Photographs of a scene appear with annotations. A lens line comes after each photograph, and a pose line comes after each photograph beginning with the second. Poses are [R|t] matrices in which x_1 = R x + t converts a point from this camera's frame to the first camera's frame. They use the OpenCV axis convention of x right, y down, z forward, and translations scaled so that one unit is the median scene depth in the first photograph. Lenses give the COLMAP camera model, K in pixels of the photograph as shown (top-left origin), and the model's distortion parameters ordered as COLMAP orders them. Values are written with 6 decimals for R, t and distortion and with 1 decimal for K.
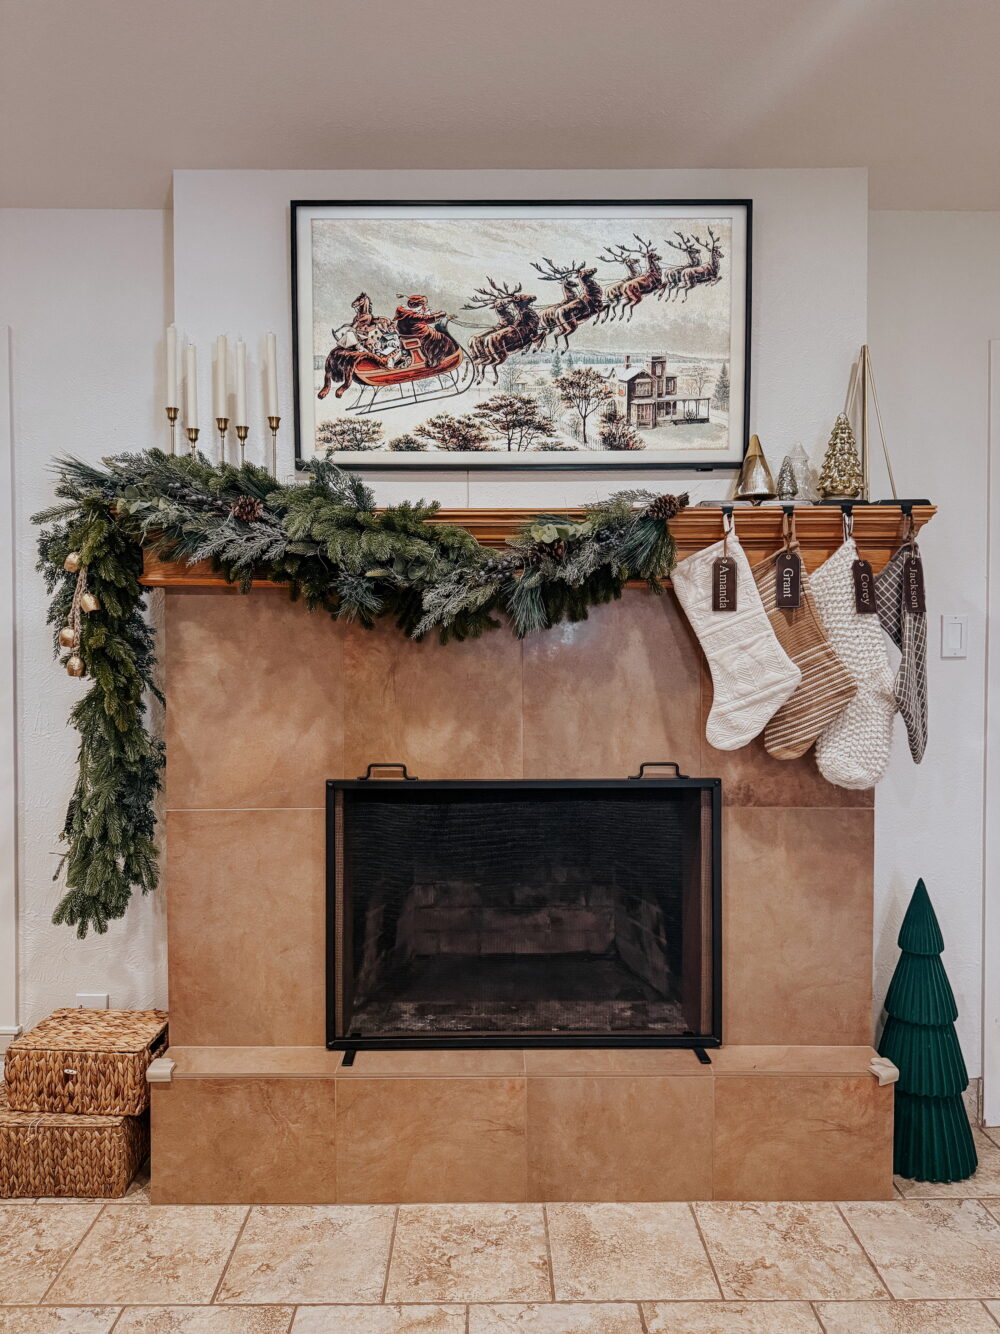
lens RADIAL K [[983.6, 0, 495.6], [0, 983.6, 658.2], [0, 0, 1]] dist [0.071116, -0.089140]
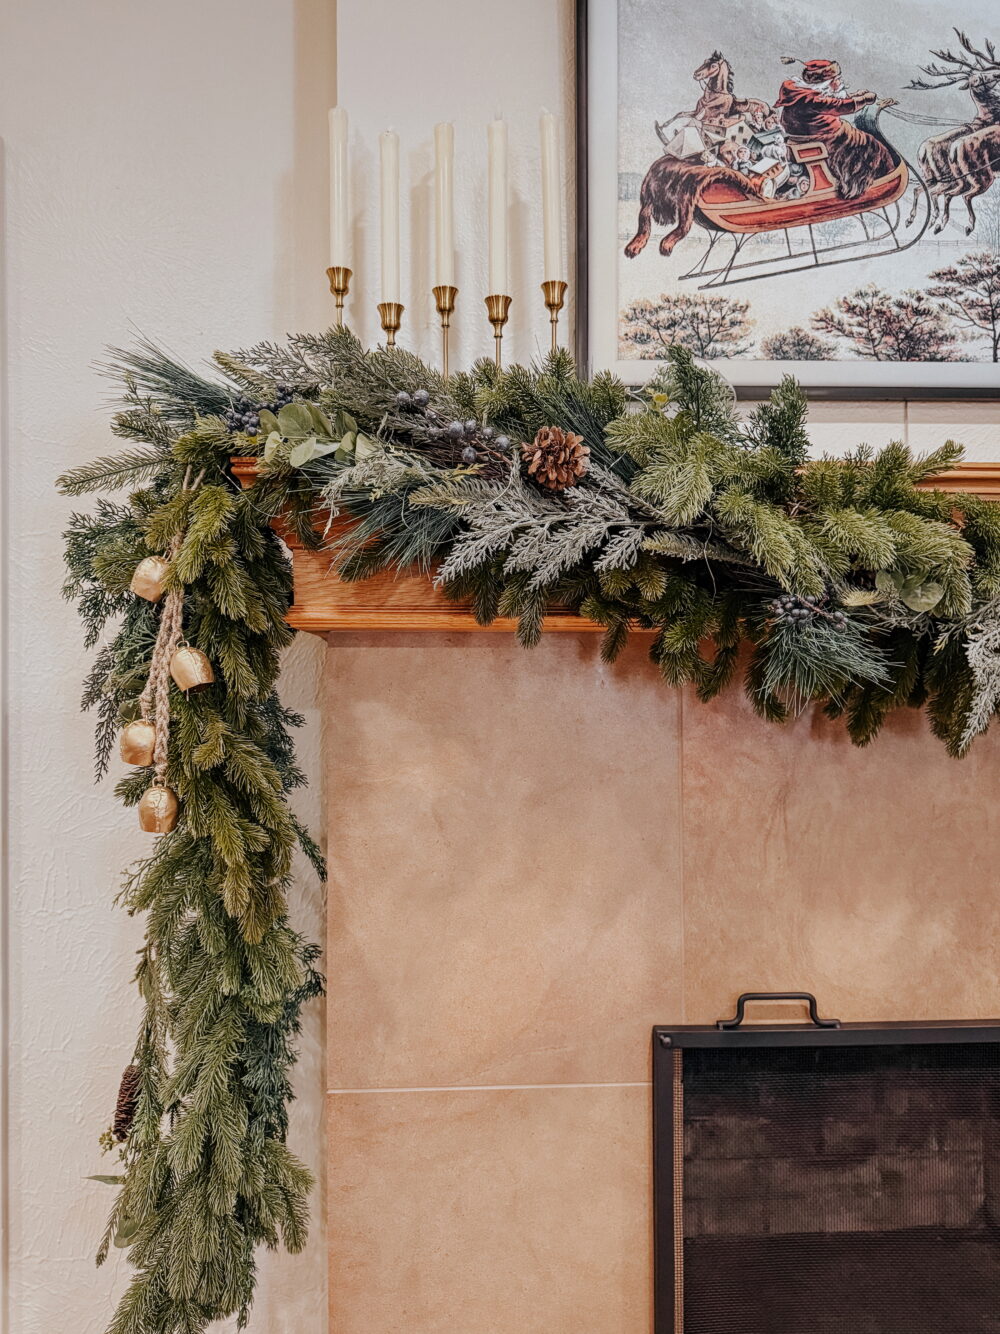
lens RADIAL K [[983.6, 0, 497.2], [0, 983.6, 677.3], [0, 0, 1]] dist [0.071116, -0.089140]
pose [[0.999097, -0.000481, 0.042476, -0.268921], [0.001353, 0.999789, -0.020500, -0.038929], [-0.042458, 0.020539, 0.998887, 0.506727]]
